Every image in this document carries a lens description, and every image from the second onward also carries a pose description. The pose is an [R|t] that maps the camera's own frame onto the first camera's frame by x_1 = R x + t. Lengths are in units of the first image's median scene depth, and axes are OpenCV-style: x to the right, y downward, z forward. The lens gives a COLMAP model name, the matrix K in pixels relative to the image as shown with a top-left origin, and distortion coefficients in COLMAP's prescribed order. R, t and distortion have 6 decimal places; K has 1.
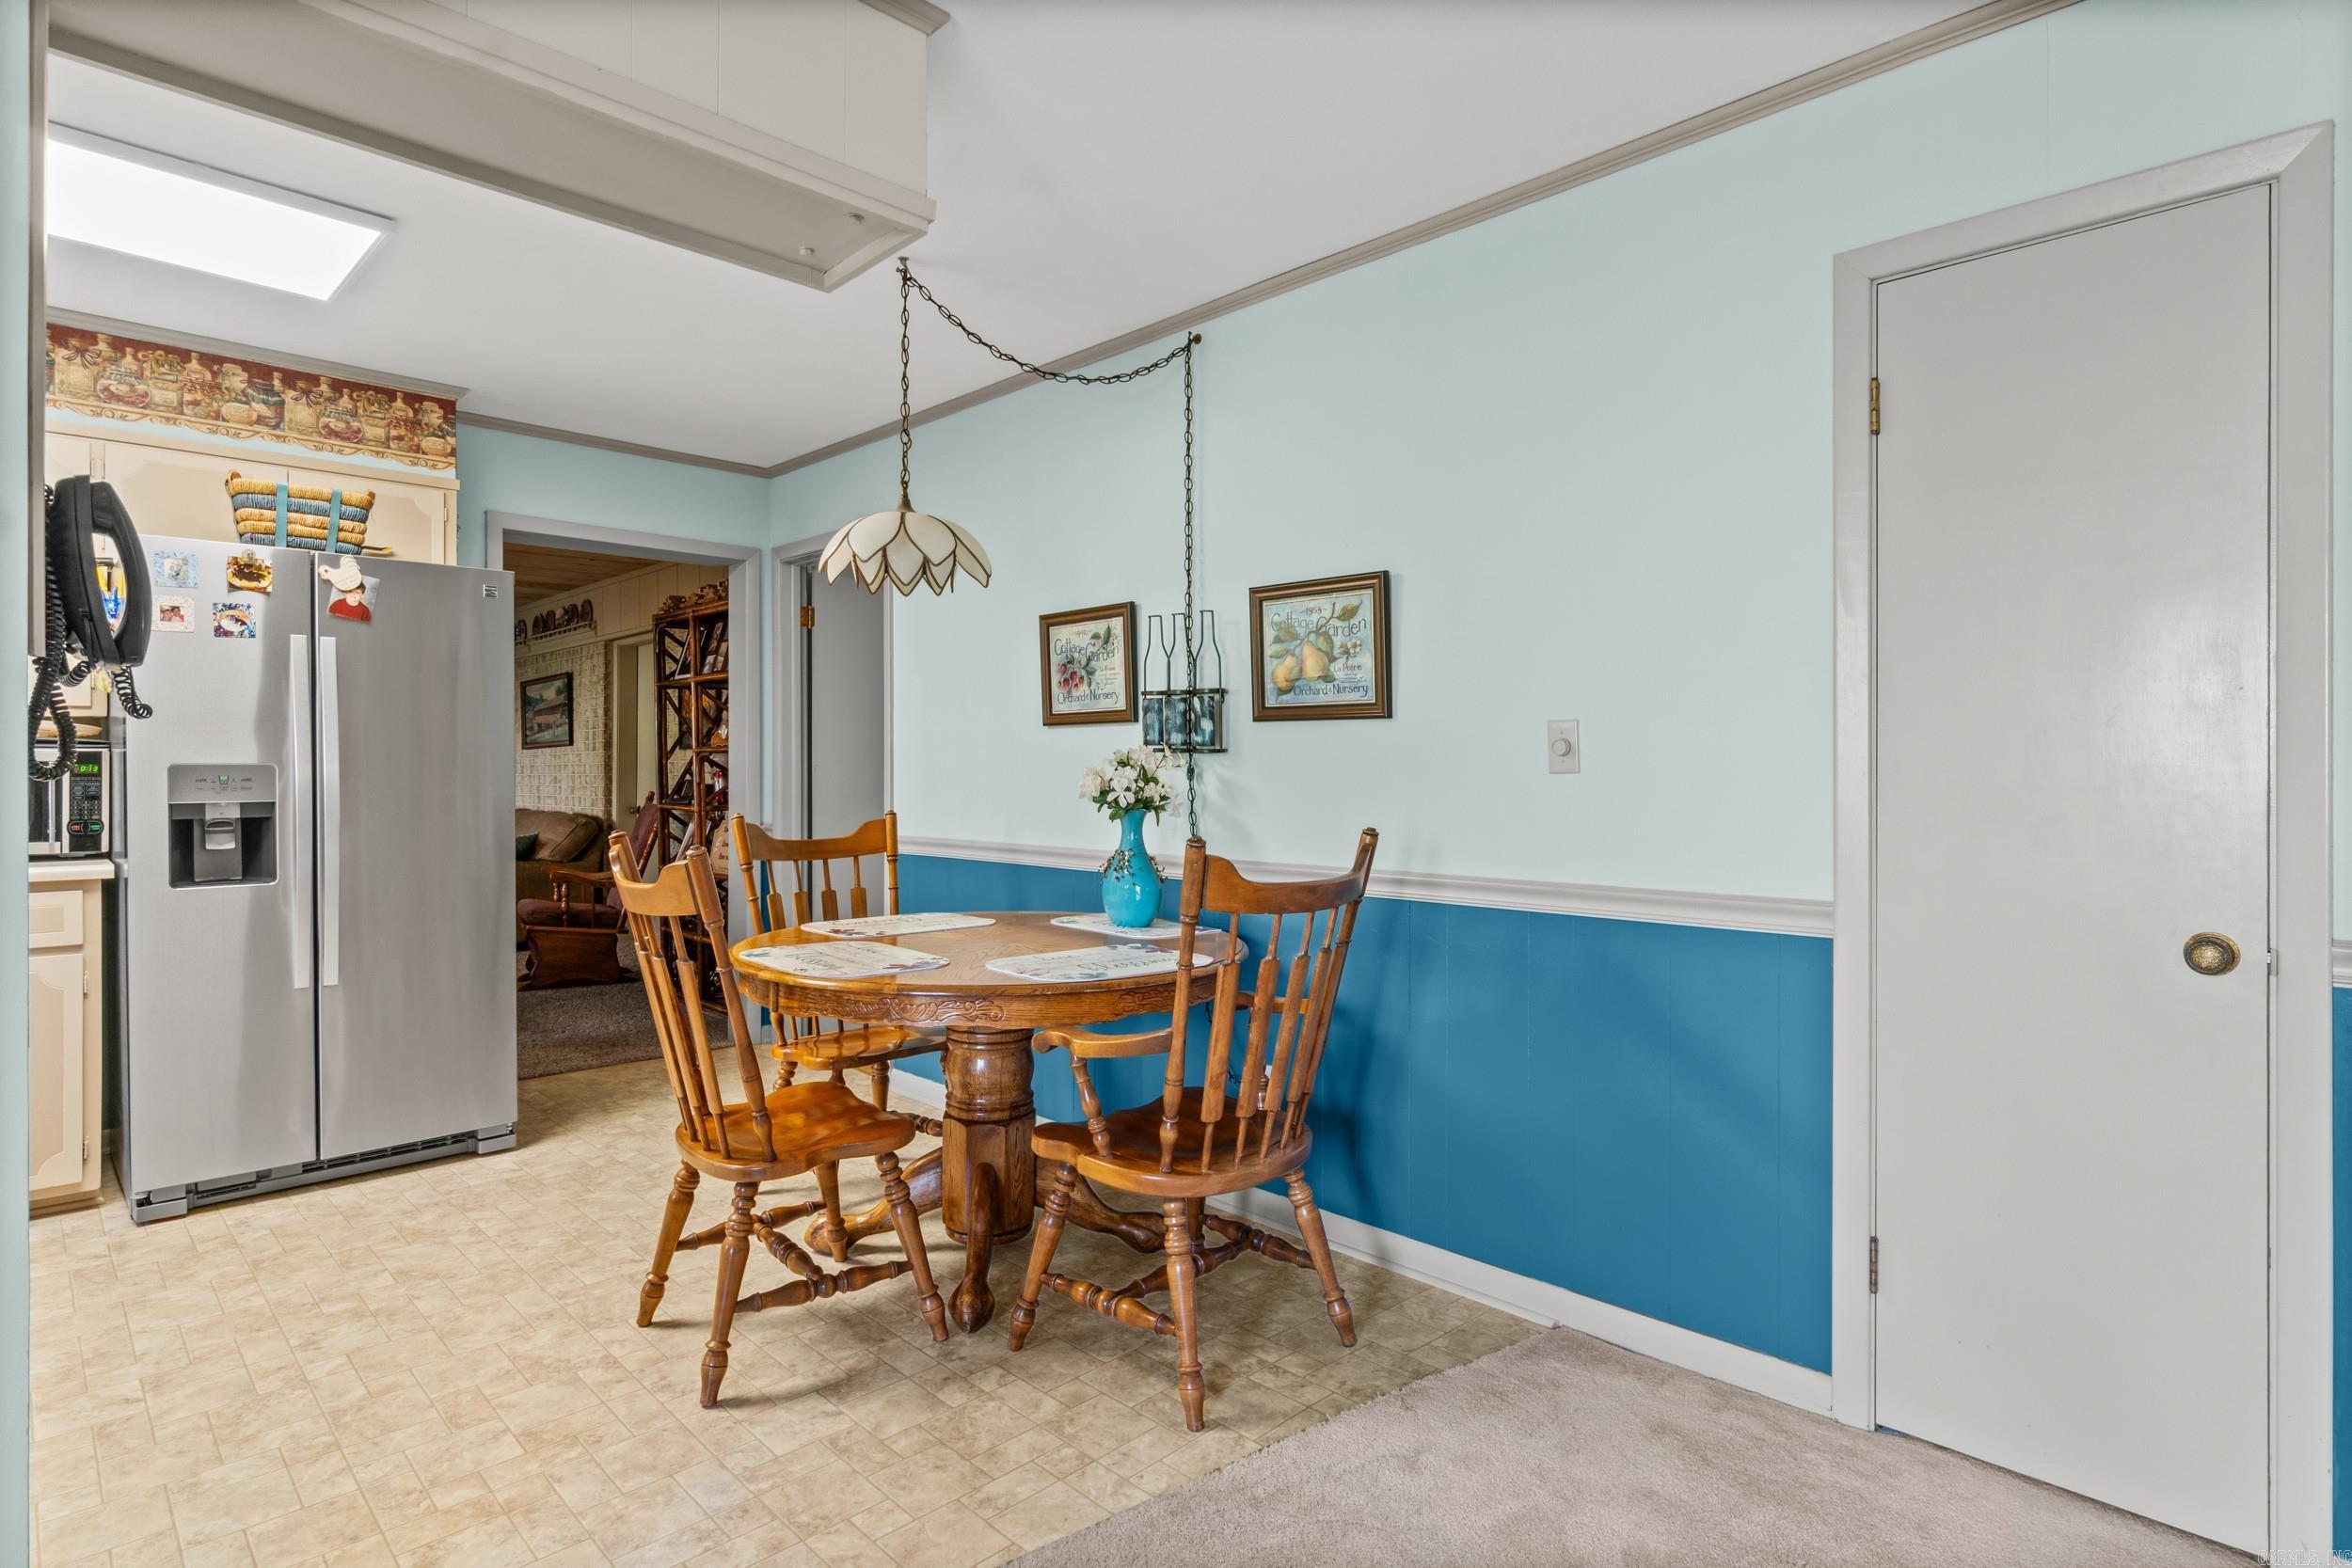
lens RADIAL K [[1214.0, 0, 1179.1], [0, 1214.0, 771.9], [0, 0, 1]] dist [0.002088, -0.000402]
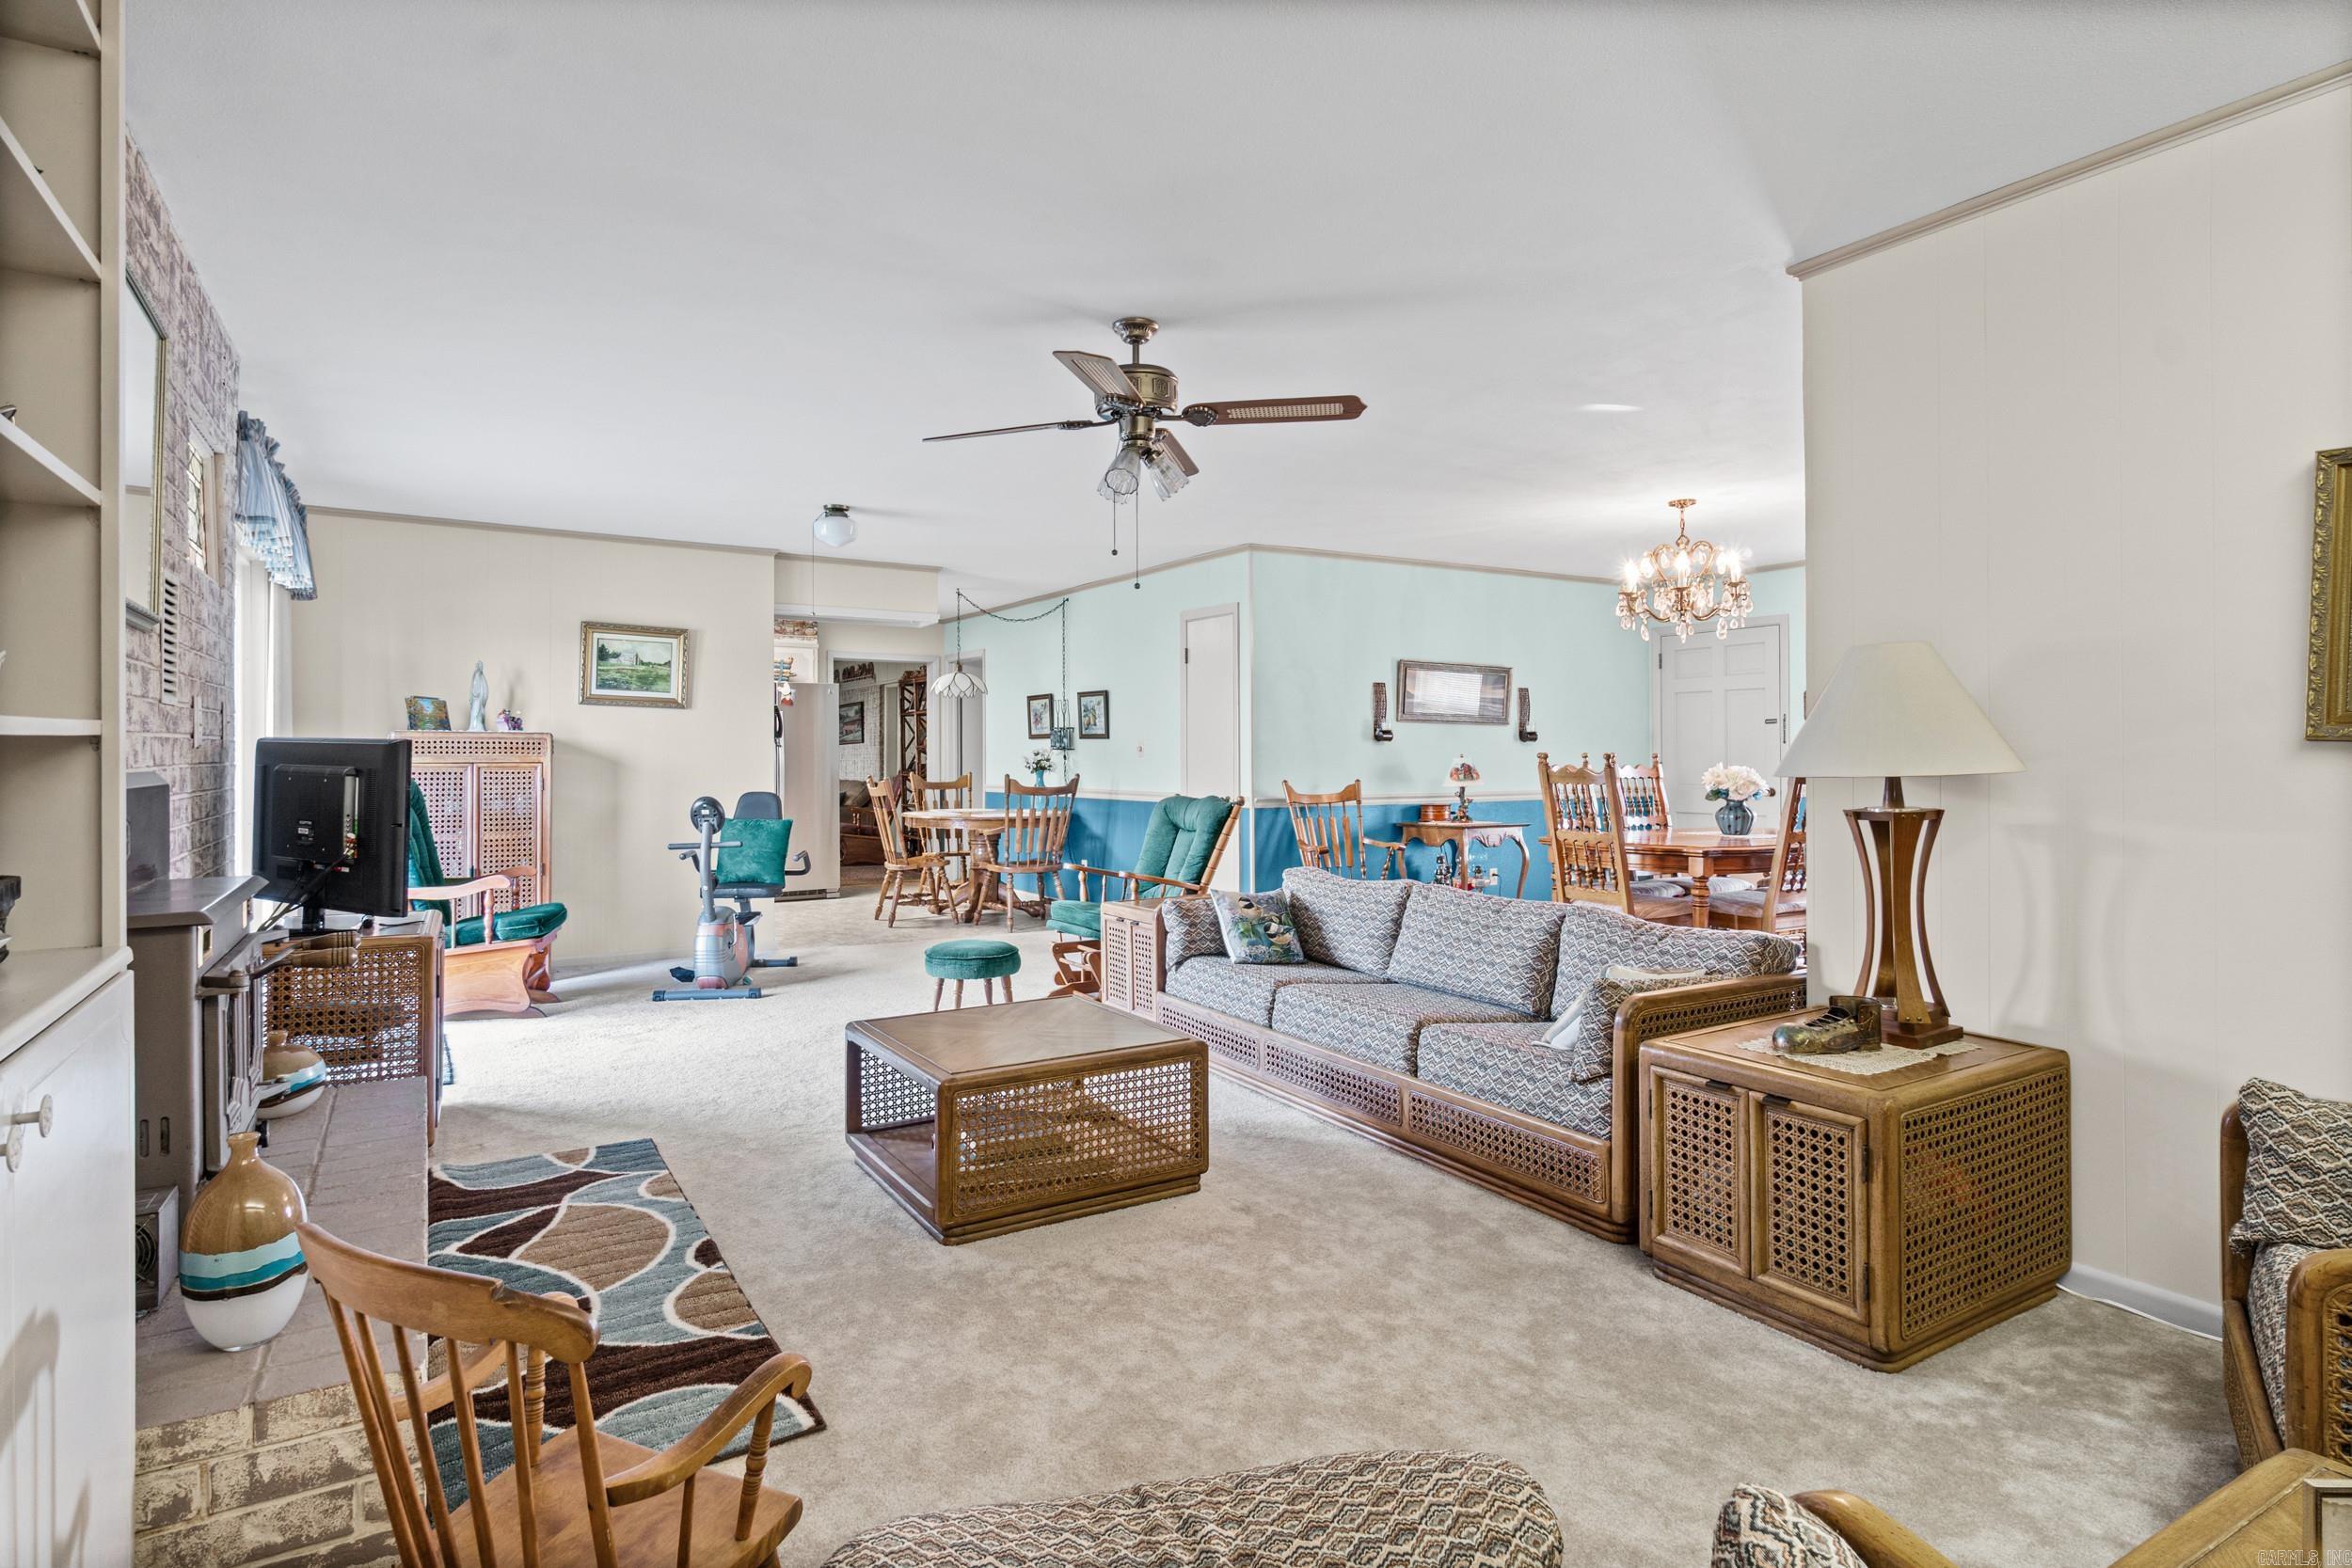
lens RADIAL K [[1214.0, 0, 1191.0], [0, 1214.0, 742.5], [0, 0, 1]] dist [0.002088, -0.000402]
pose [[0.978752, -0.006301, -0.204949, 0.791899], [0.003646, 0.999904, -0.013333, 0.004840], [0.205013, 0.012303, 0.978682, -1.520647]]
